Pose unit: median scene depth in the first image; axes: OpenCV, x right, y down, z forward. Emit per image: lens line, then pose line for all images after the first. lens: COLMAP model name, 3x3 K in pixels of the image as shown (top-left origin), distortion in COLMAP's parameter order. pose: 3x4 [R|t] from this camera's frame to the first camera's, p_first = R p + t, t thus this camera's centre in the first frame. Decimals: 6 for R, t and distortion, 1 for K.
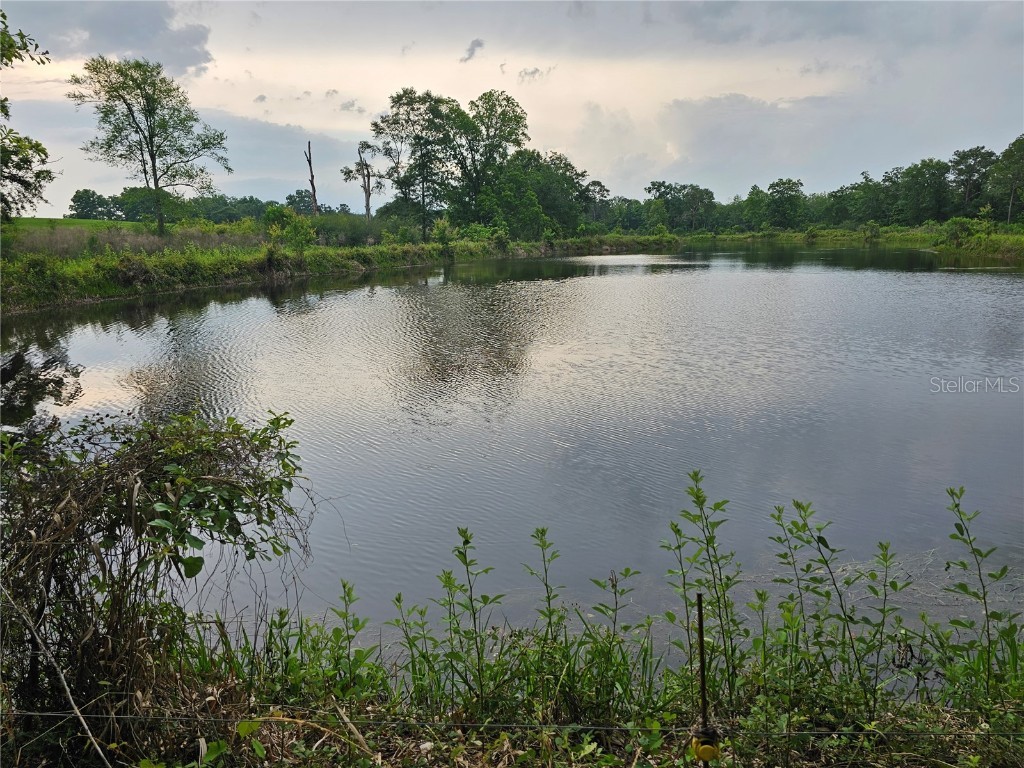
lens RADIAL K [[668.9, 0, 512.0], [0, 668.9, 384.0], [0, 0, 1]] dist [0.081709, -0.065559]
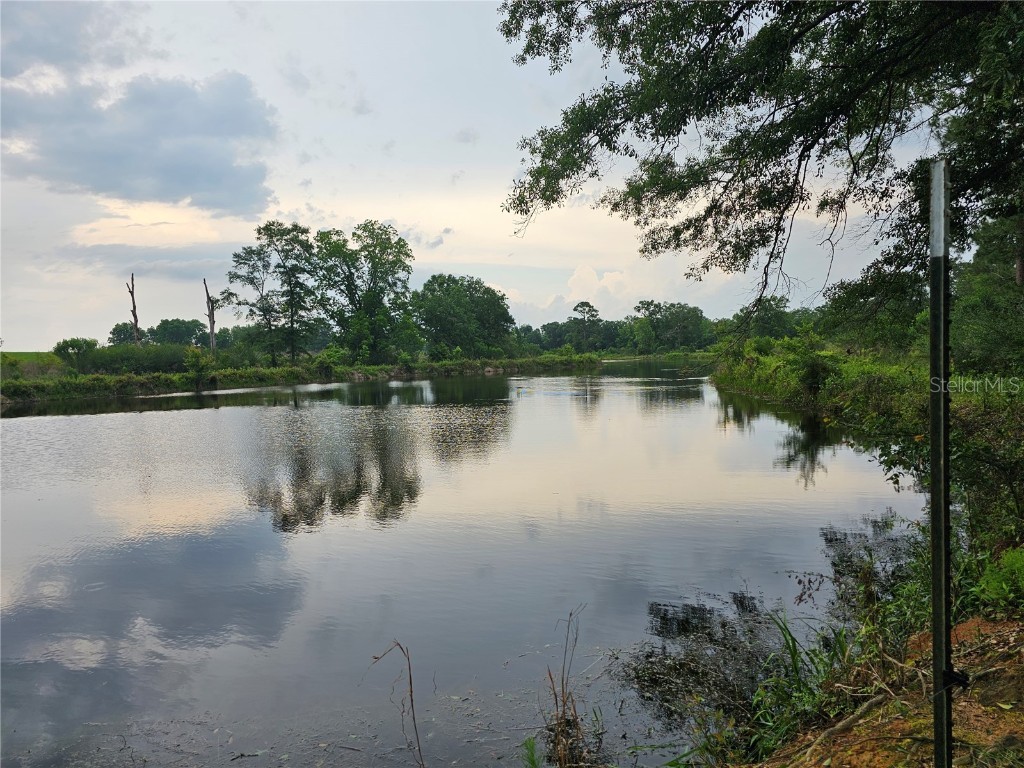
lens RADIAL K [[668.9, 0, 512.0], [0, 668.9, 384.0], [0, 0, 1]] dist [0.081709, -0.065559]
pose [[0.994993, -0.016551, -0.098567, 0.293224], [-0.000891, 0.984685, -0.174342, -0.017838], [0.099943, 0.173557, 0.979739, 0.080565]]
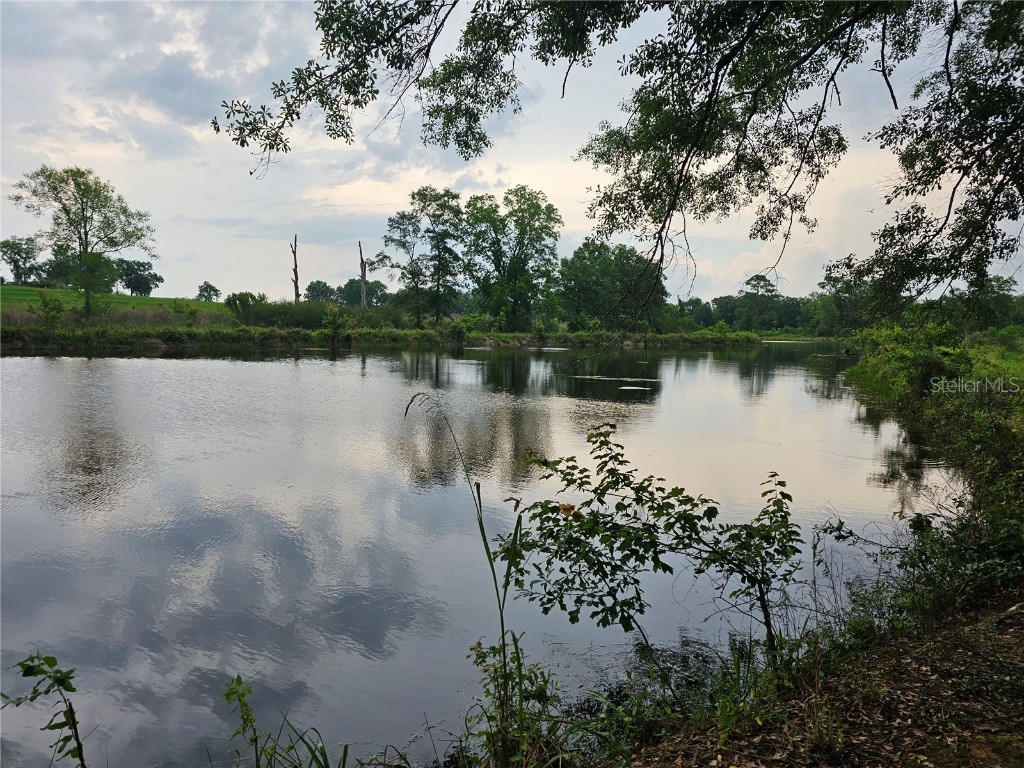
lens RADIAL K [[668.9, 0, 512.0], [0, 668.9, 384.0], [0, 0, 1]] dist [0.081709, -0.065559]
pose [[0.937662, 0.062773, -0.341833, 0.339774], [-0.108139, 0.987427, -0.115302, -0.027768], [0.330297, 0.145080, 0.932661, 0.113102]]
